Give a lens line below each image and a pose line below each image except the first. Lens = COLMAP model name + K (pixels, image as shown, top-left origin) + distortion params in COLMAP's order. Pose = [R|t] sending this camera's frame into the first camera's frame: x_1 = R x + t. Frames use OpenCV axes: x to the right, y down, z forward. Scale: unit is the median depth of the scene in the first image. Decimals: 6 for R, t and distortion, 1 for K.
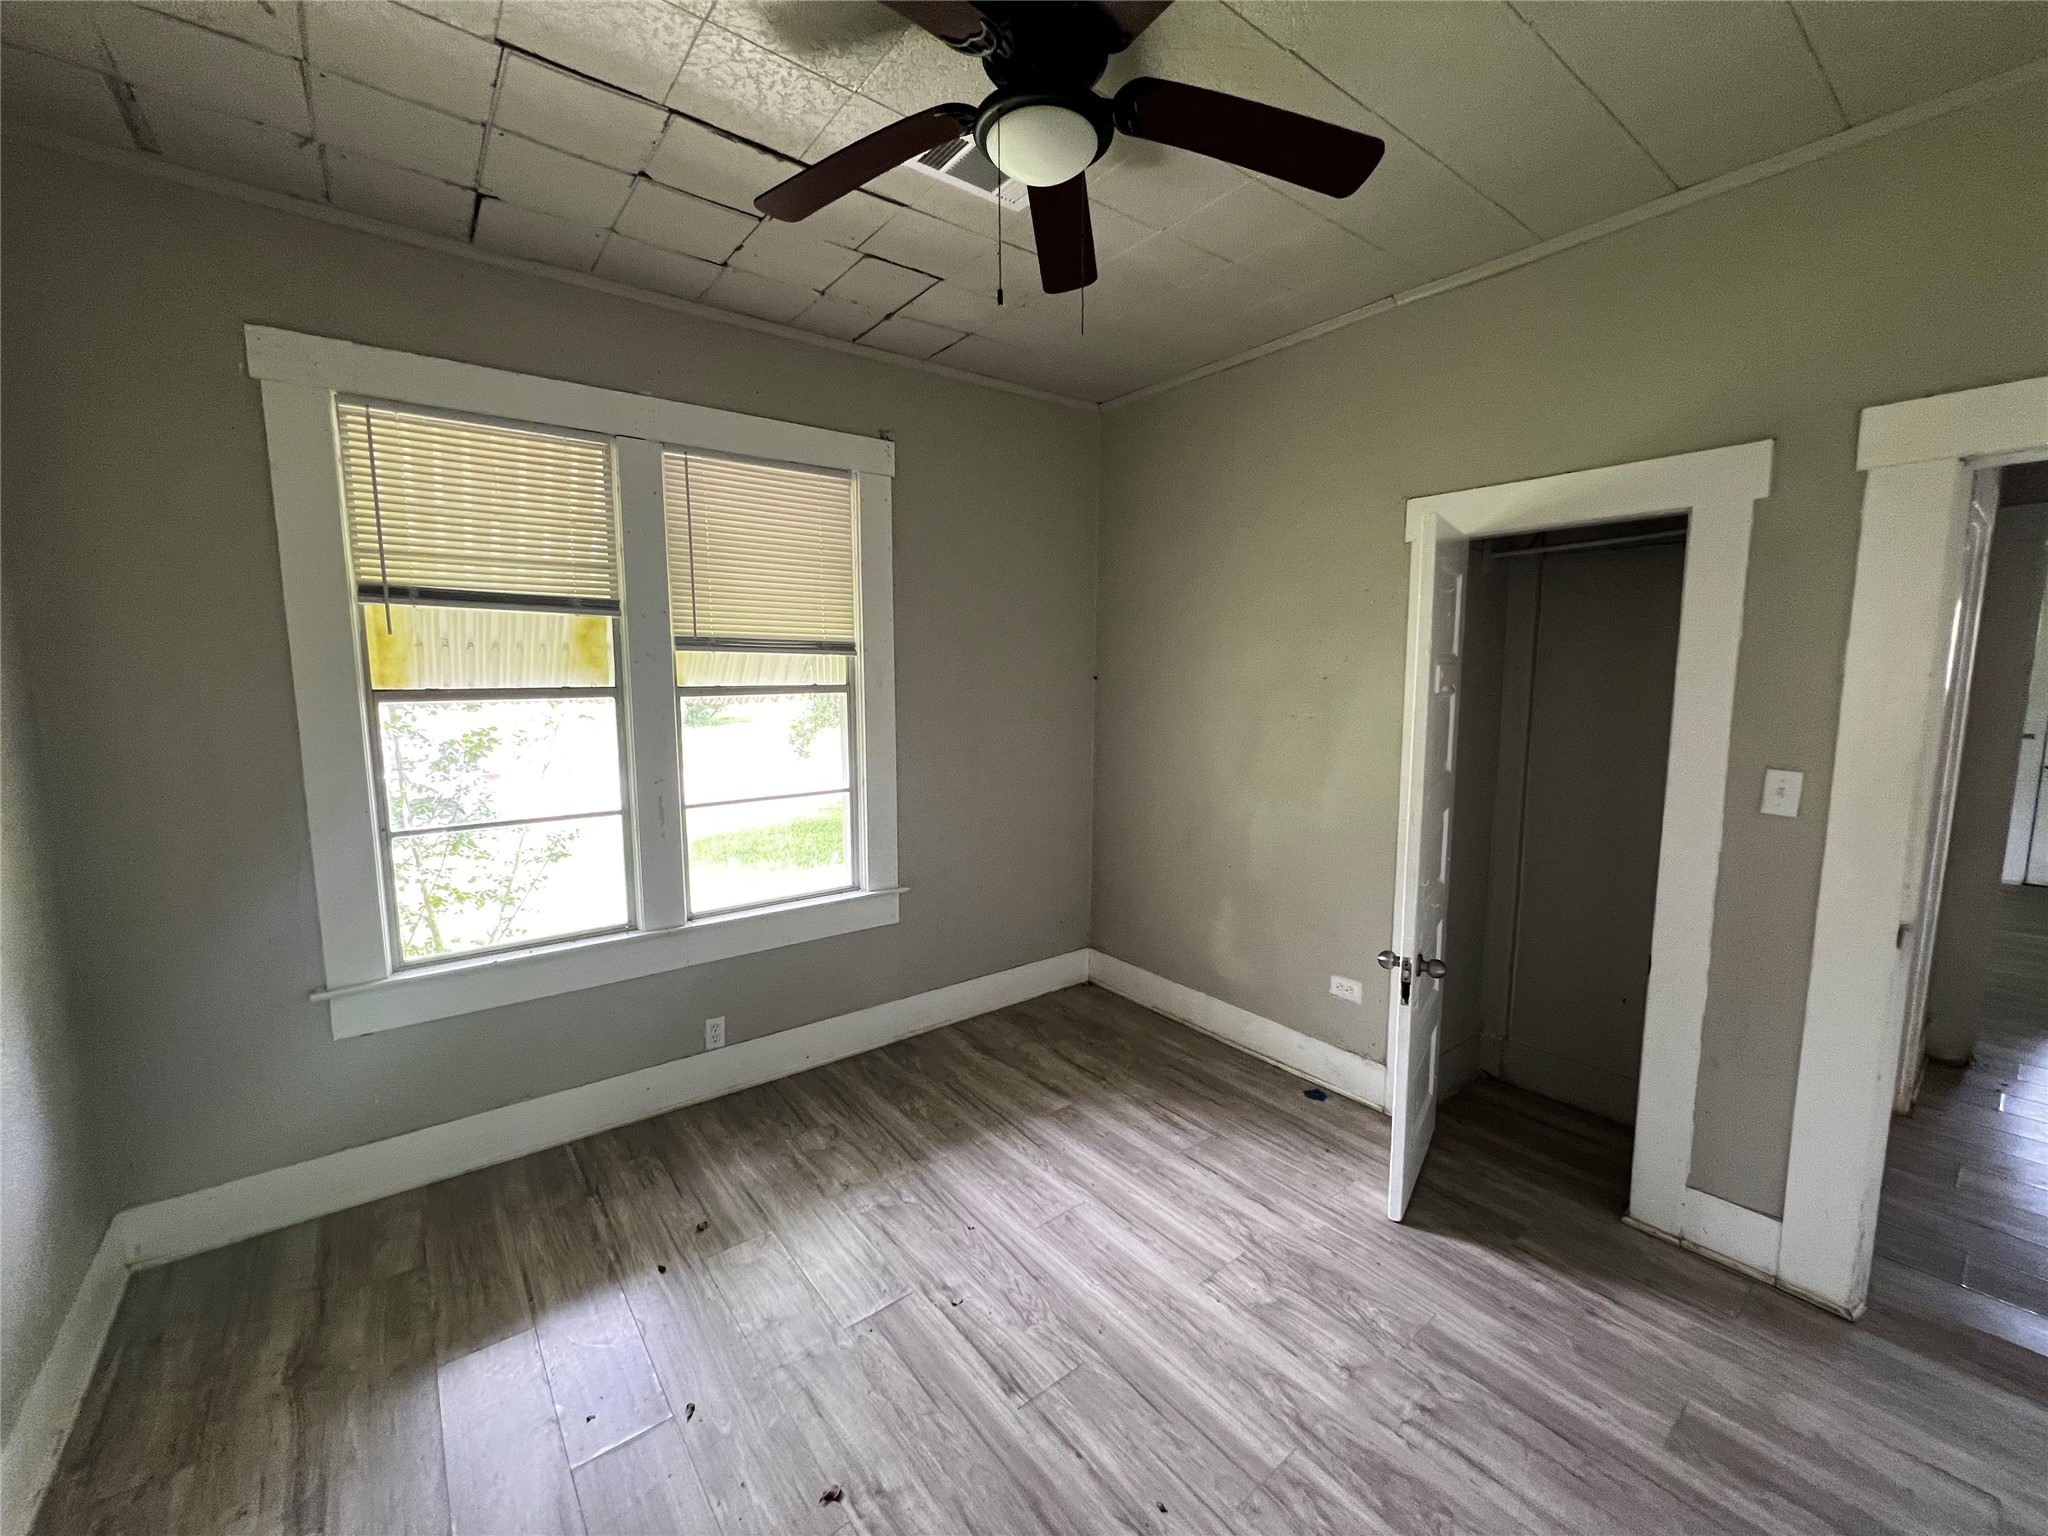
lens RADIAL K [[819.1, 0, 1018.1], [0, 819.1, 767.0], [0, 0, 1]] dist [-0.001367, -0.000102]
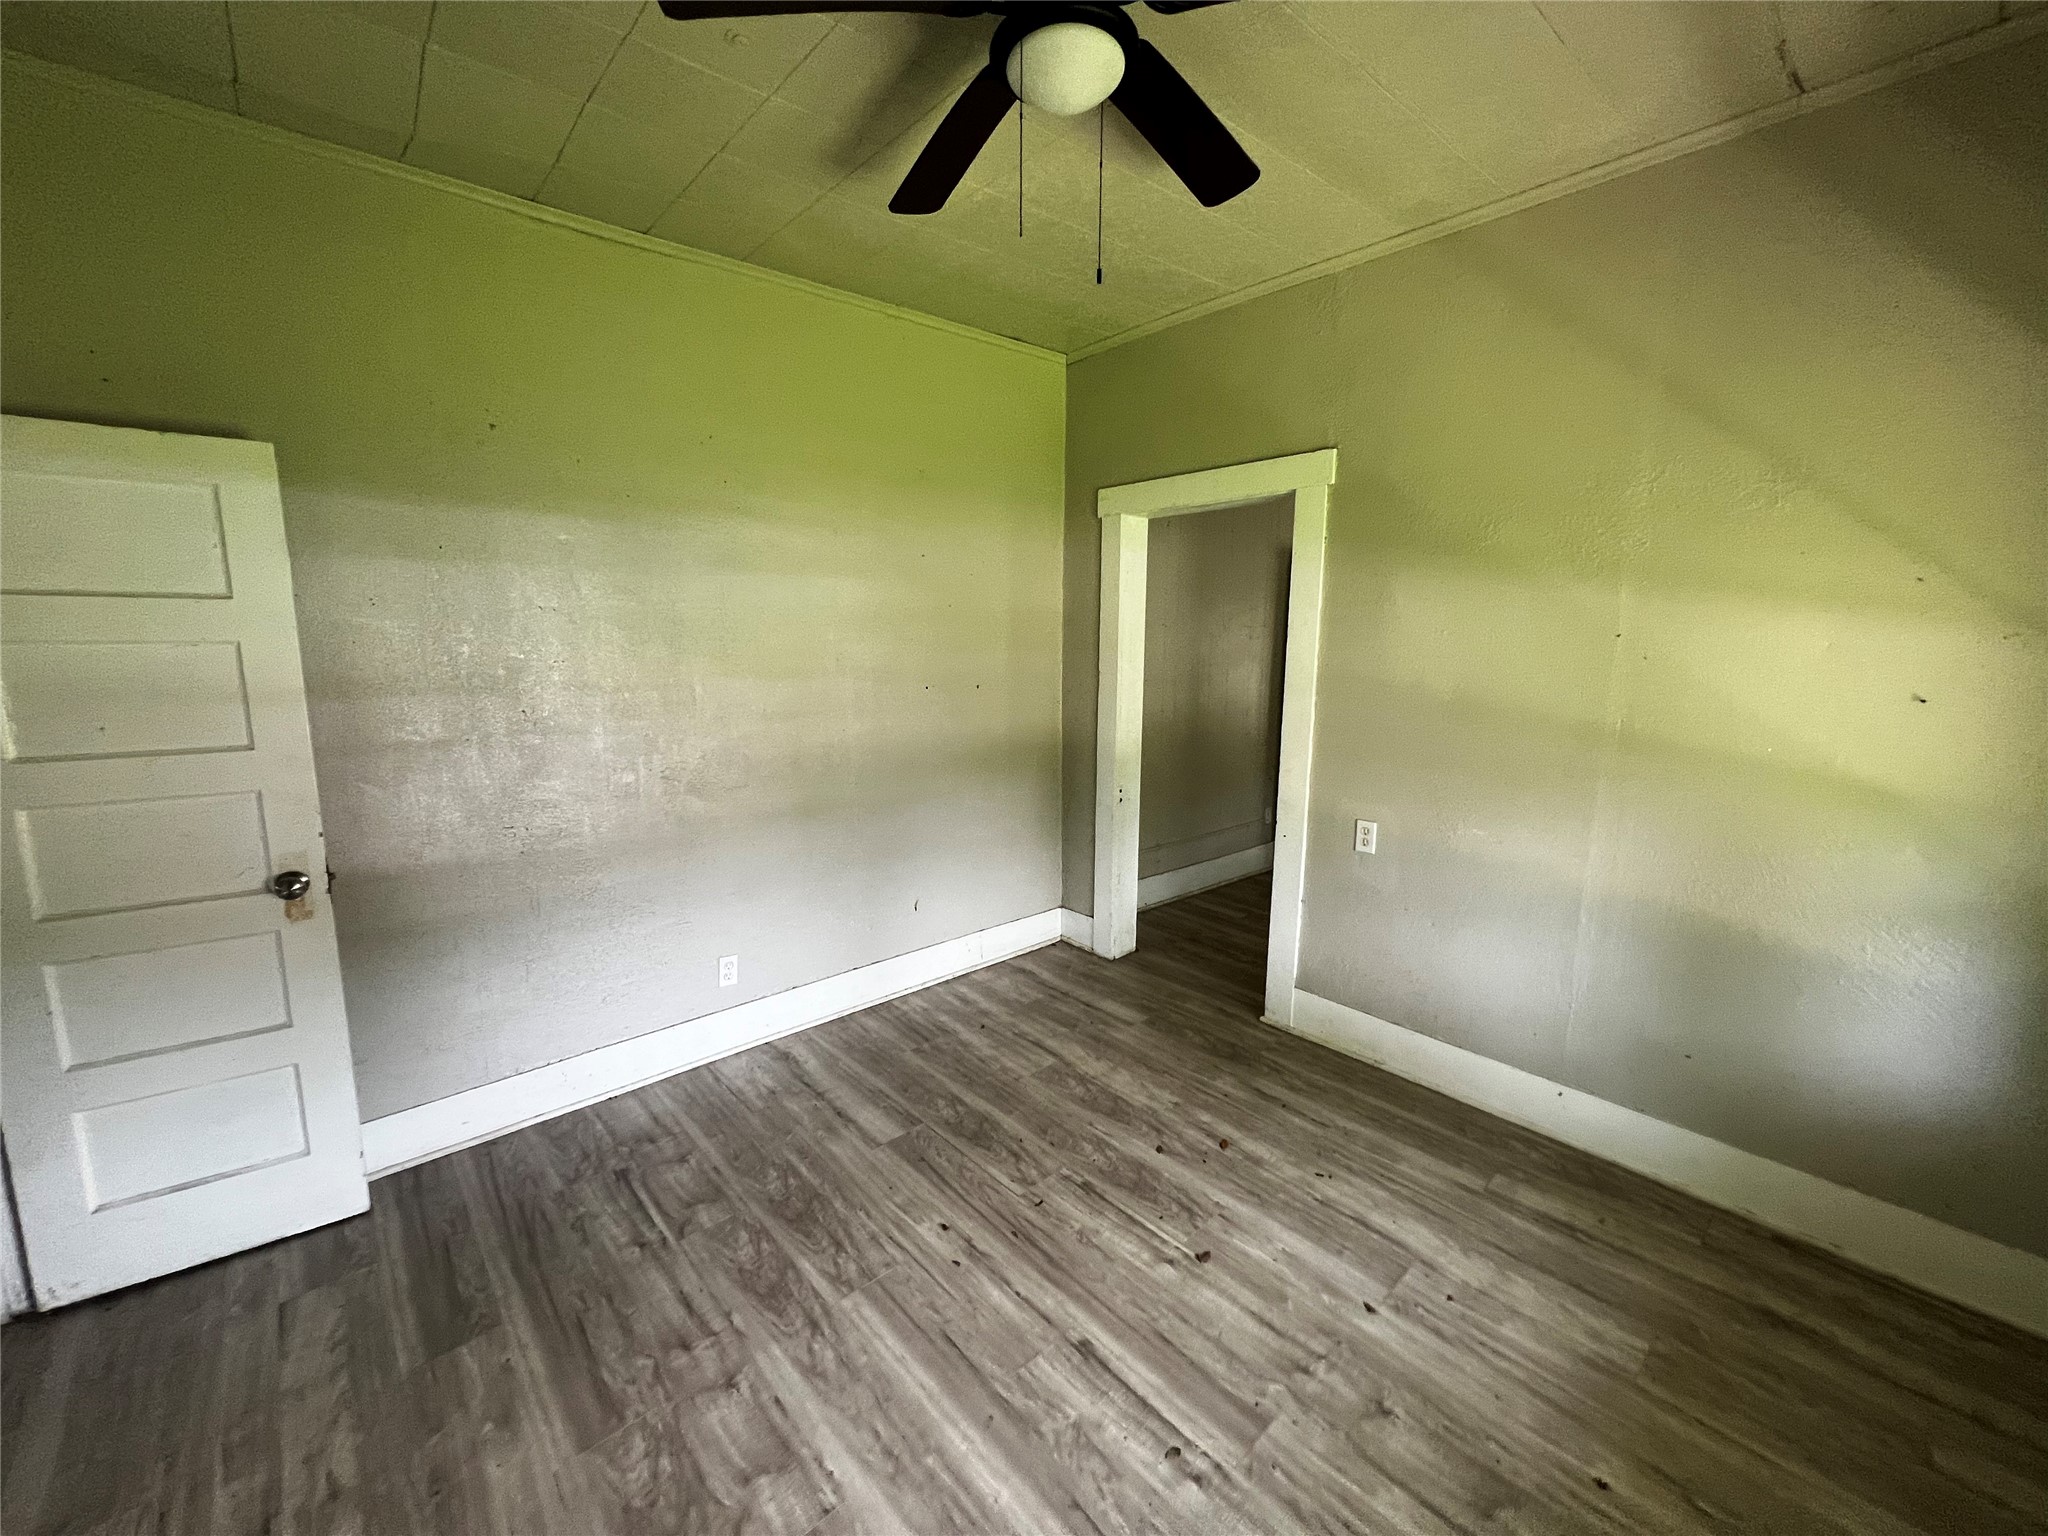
lens RADIAL K [[819.1, 0, 1018.1], [0, 819.1, 767.0], [0, 0, 1]] dist [-0.001367, -0.000102]
pose [[-0.998131, 0.012923, -0.059732, 0.123548], [-0.004194, 0.960598, 0.277910, -0.208702], [0.060970, 0.277641, -0.958748, 1.761444]]
